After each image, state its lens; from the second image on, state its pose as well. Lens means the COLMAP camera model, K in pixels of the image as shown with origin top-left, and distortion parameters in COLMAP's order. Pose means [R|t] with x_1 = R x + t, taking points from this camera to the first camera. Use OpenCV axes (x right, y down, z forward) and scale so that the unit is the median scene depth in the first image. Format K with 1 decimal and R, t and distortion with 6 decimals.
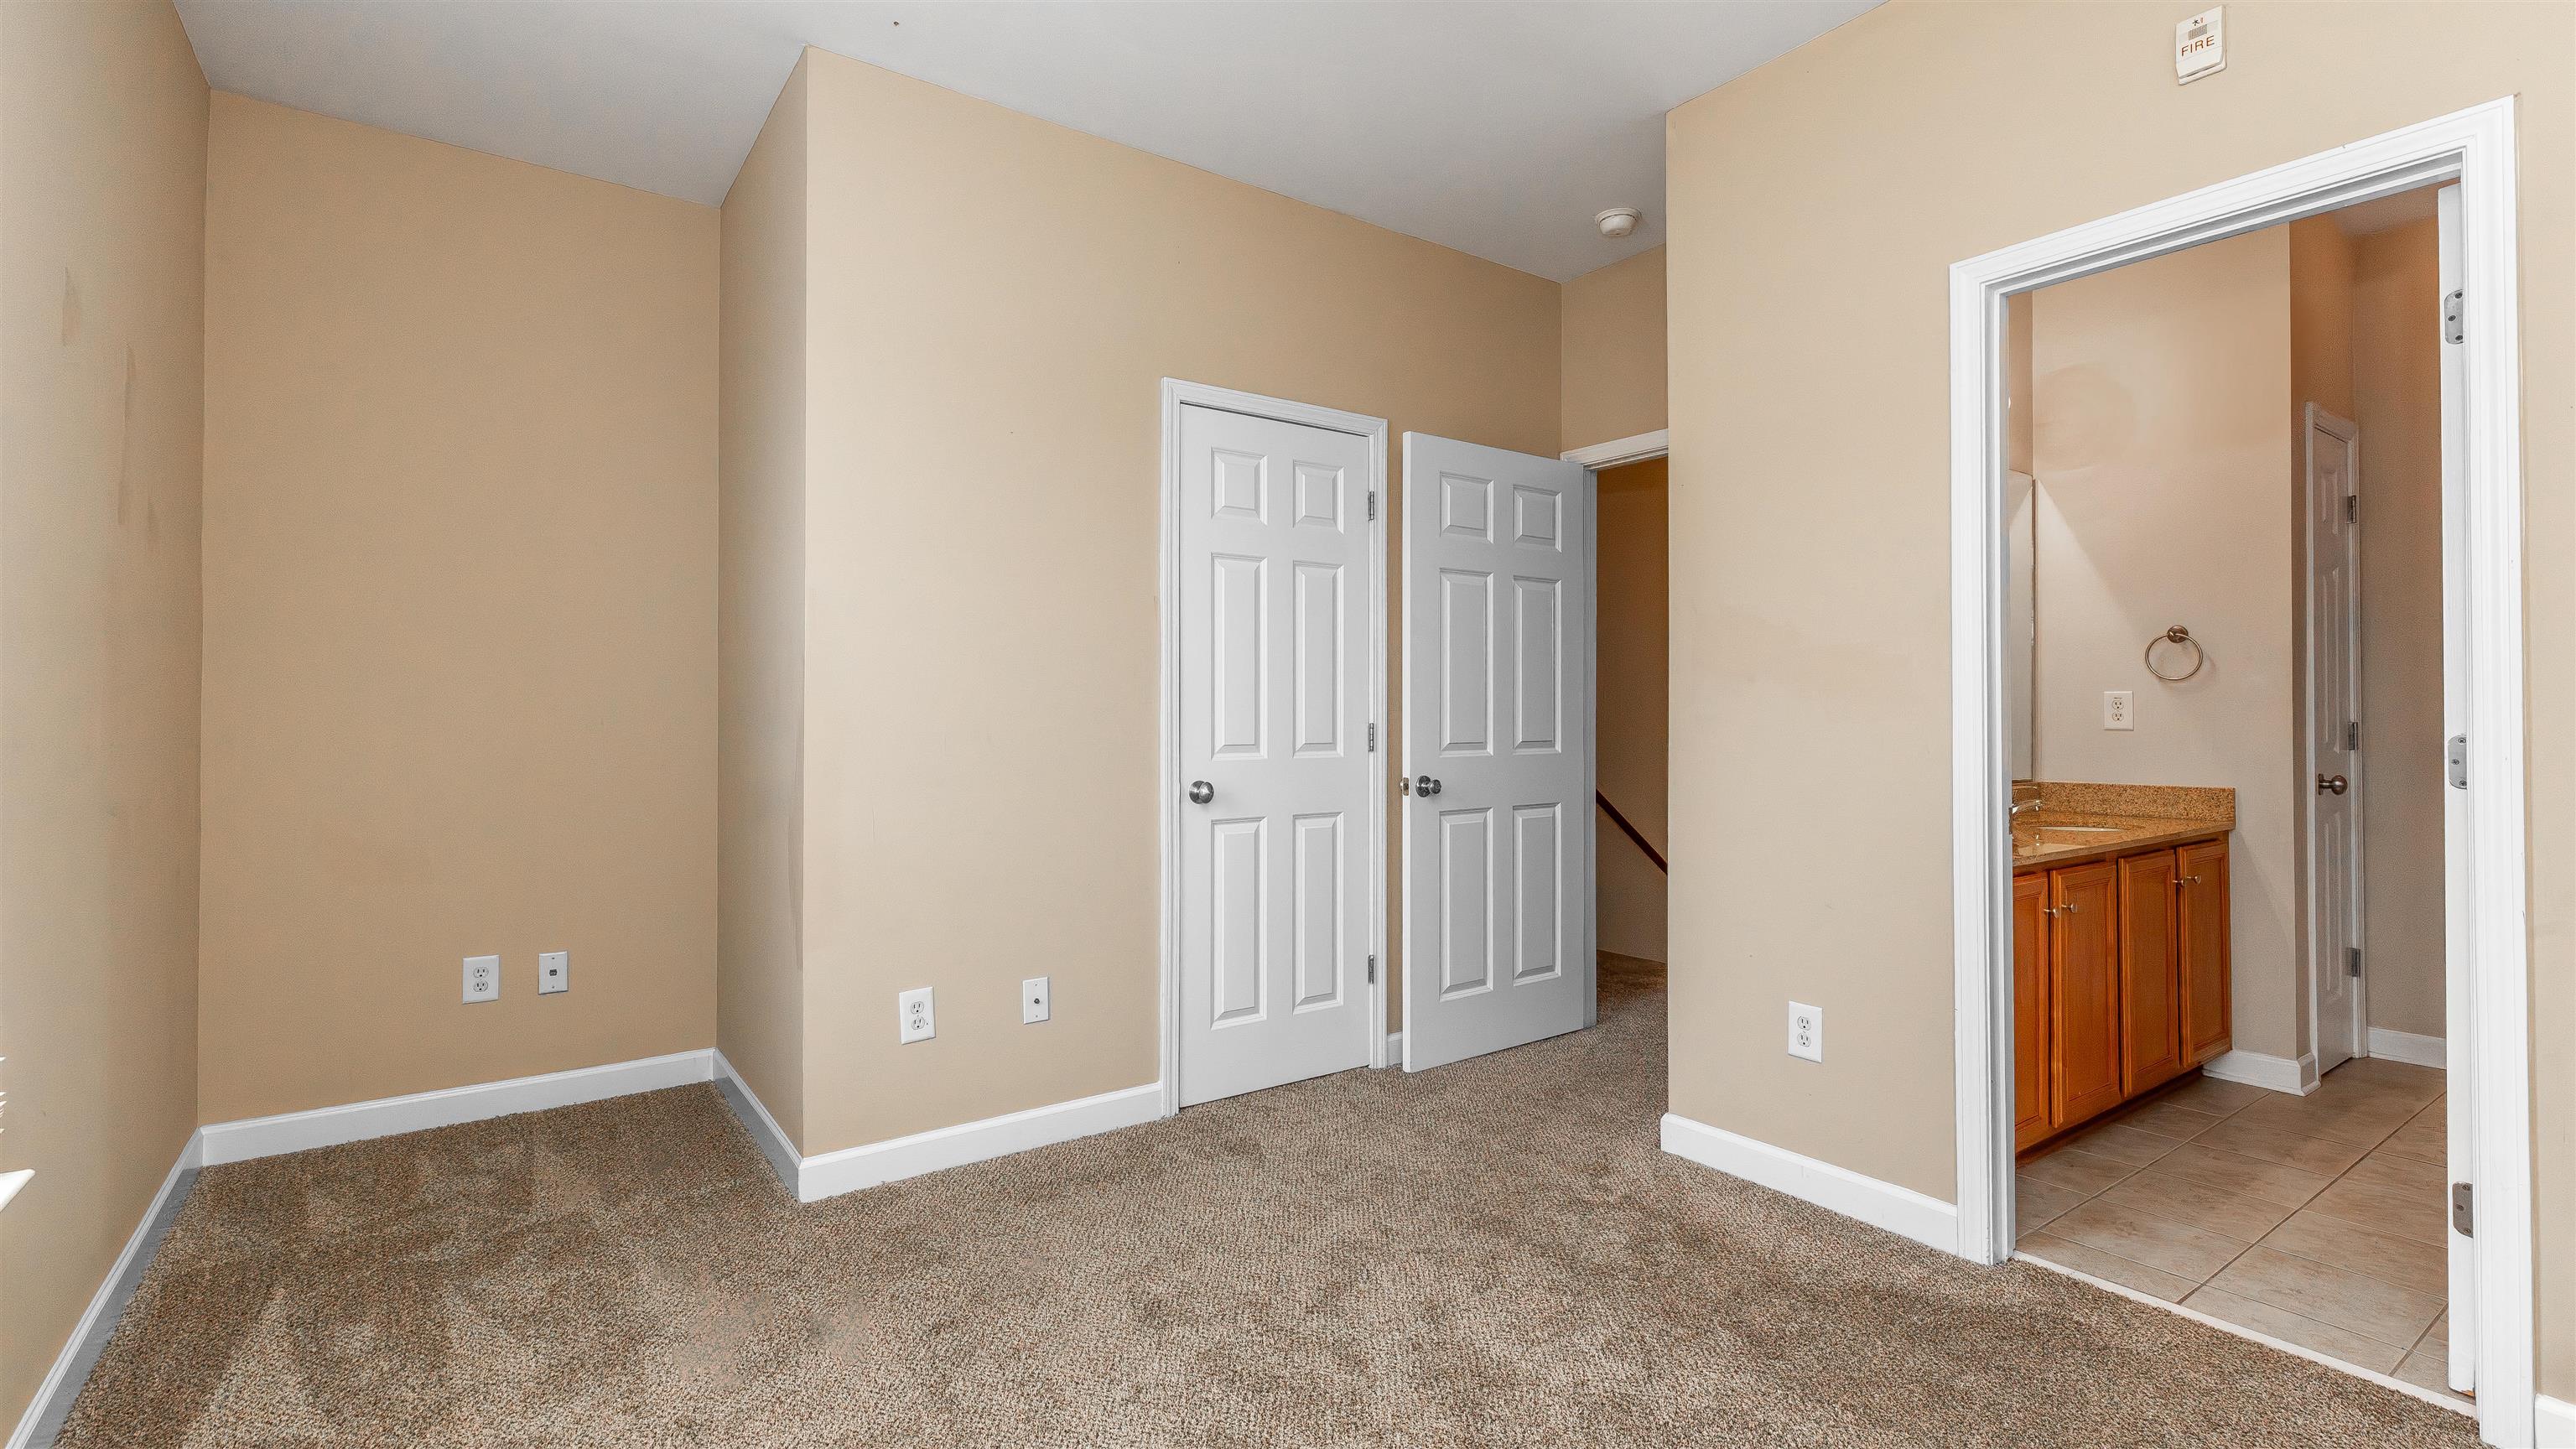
lens RADIAL K [[1227.7, 0, 1289.7], [0, 1227.7, 704.5], [0, 0, 1]] dist [-0.003098, -0.000560]
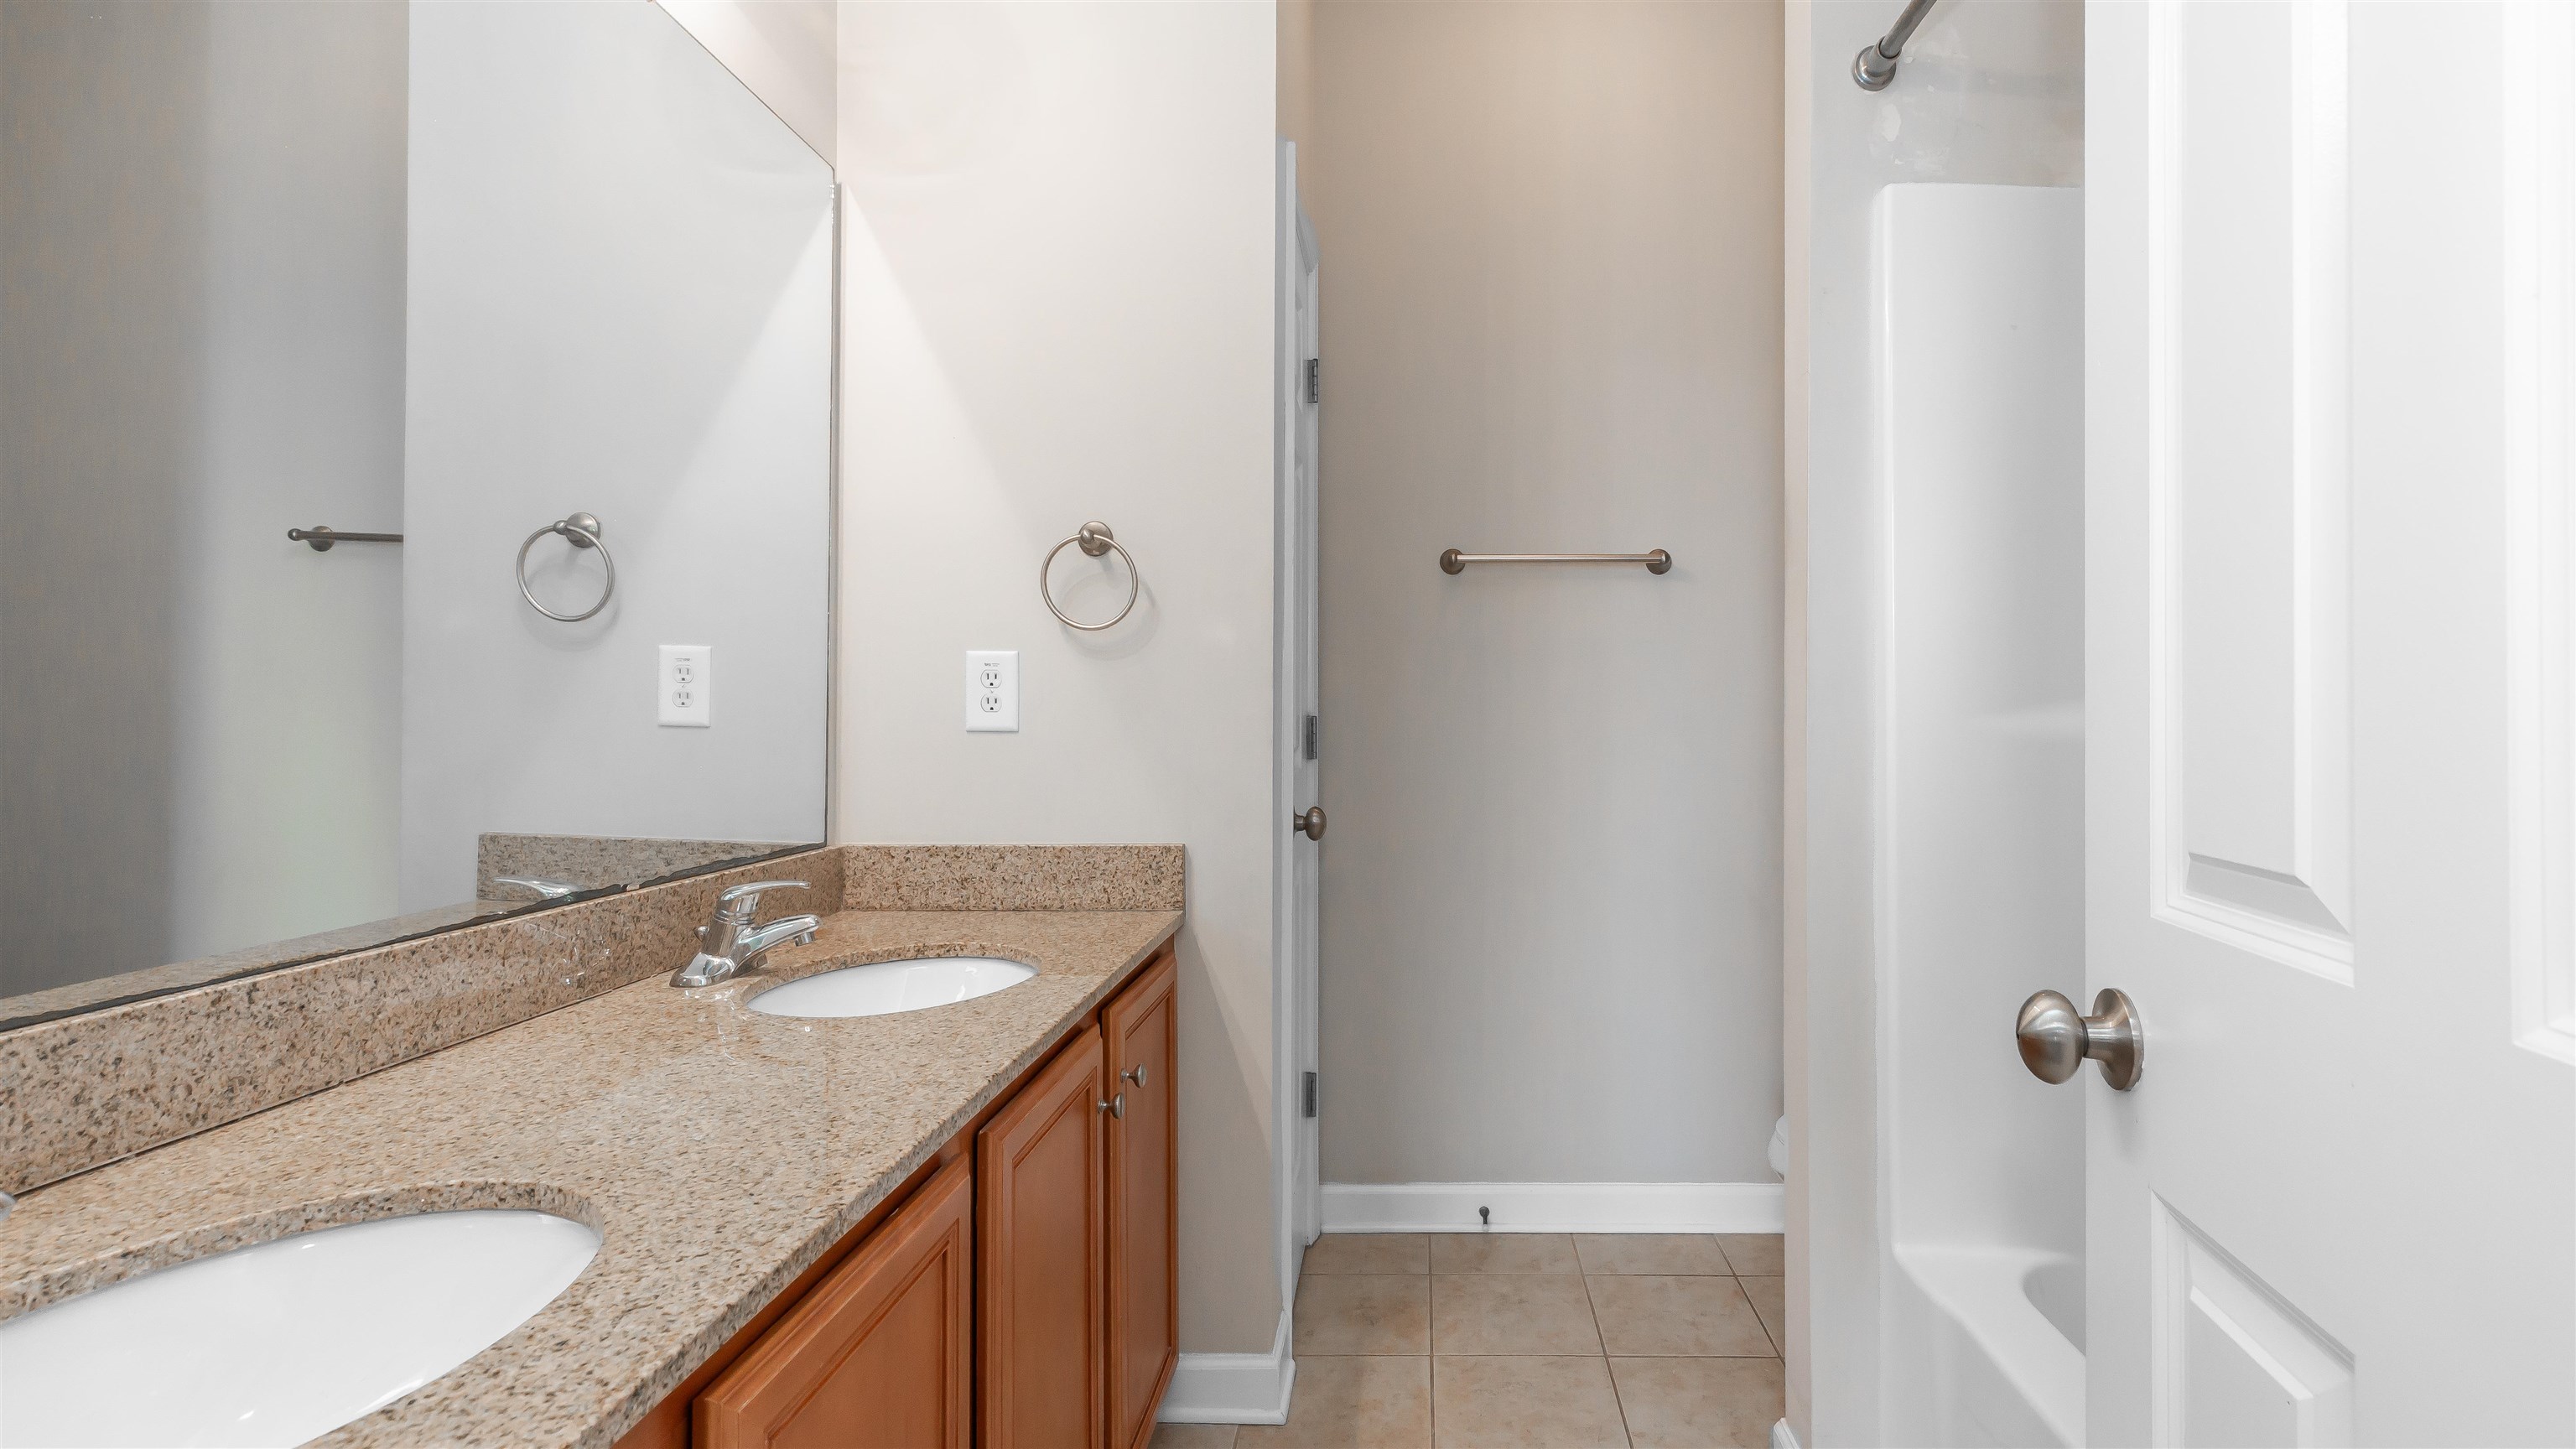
lens RADIAL K [[1159.0, 0, 1291.6], [0, 1159.0, 717.1], [0, 0, 1]] dist [0.002932, -0.000038]
pose [[0.668433, -0.008107, 0.743728, 0.420354], [-0.017867, 0.999477, 0.026953, 0.000771], [-0.743557, -0.031304, 0.667939, 0.614597]]
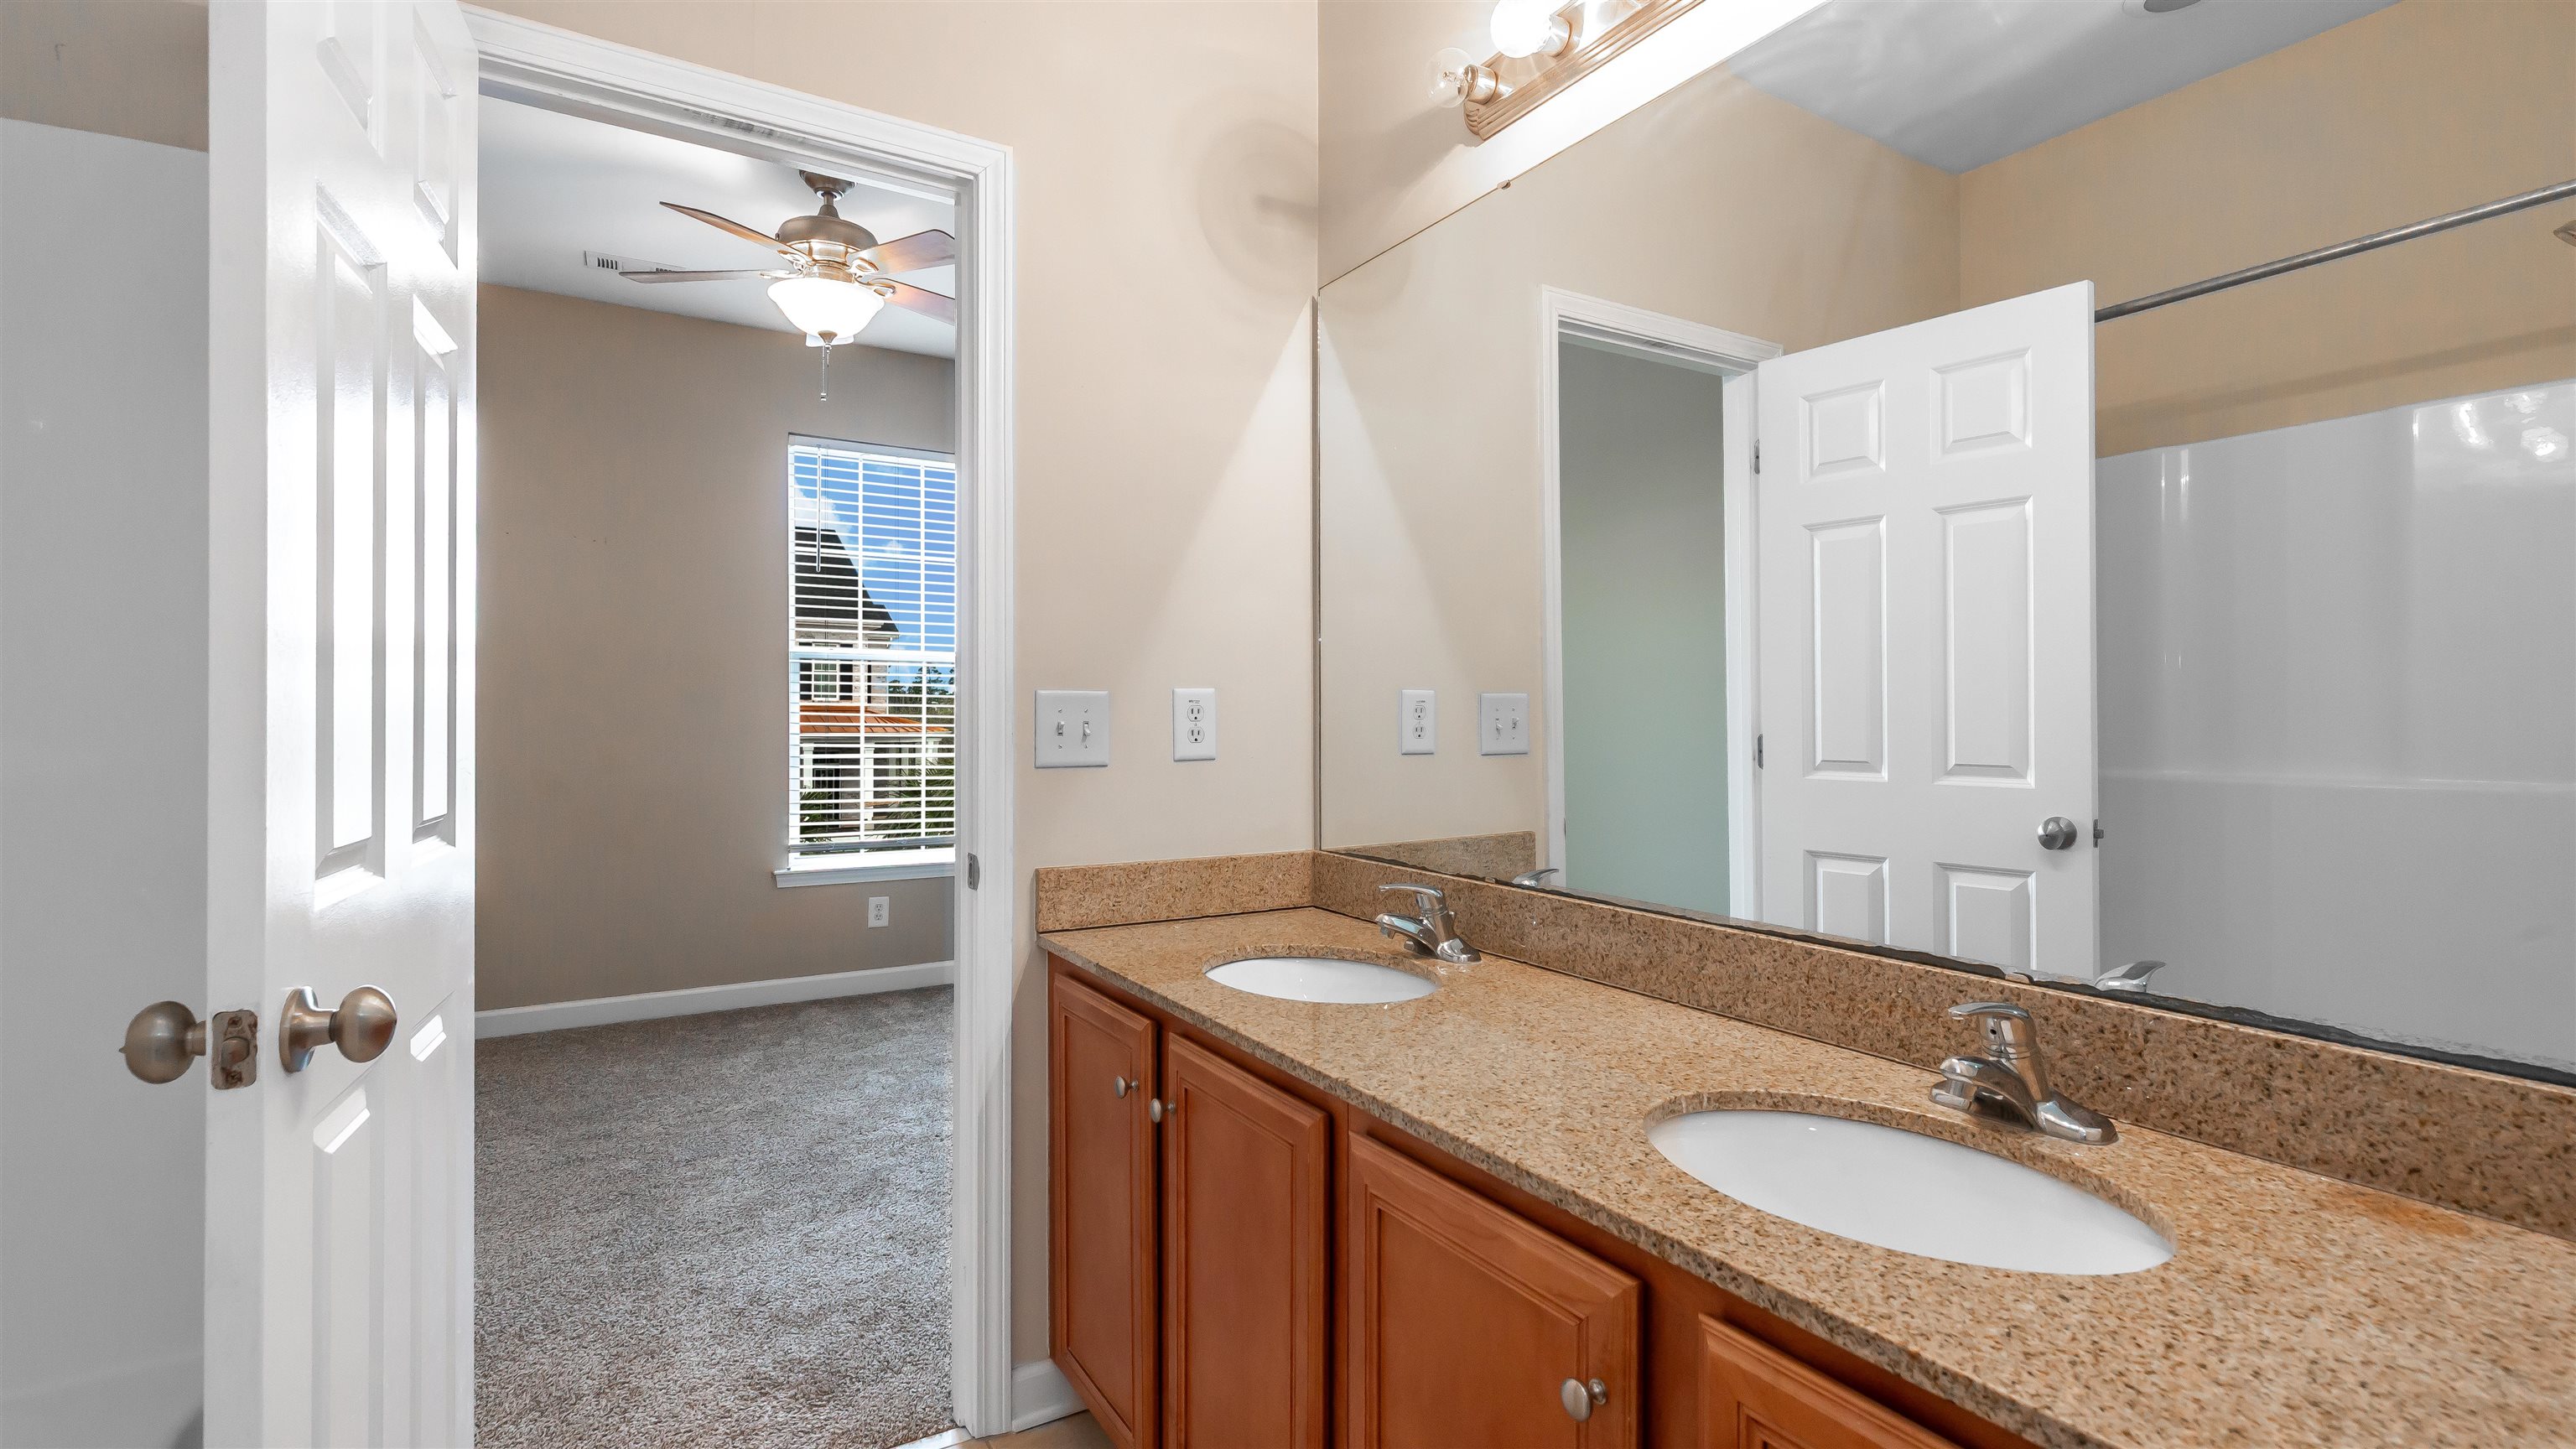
lens RADIAL K [[1159.0, 0, 1291.6], [0, 1159.0, 717.1], [0, 0, 1]] dist [0.002932, -0.000038]
pose [[-0.073780, -0.014927, -0.997163, 1.371032], [0.005365, 0.999868, -0.015364, 0.010037], [0.997260, -0.006483, -0.073690, 1.119556]]
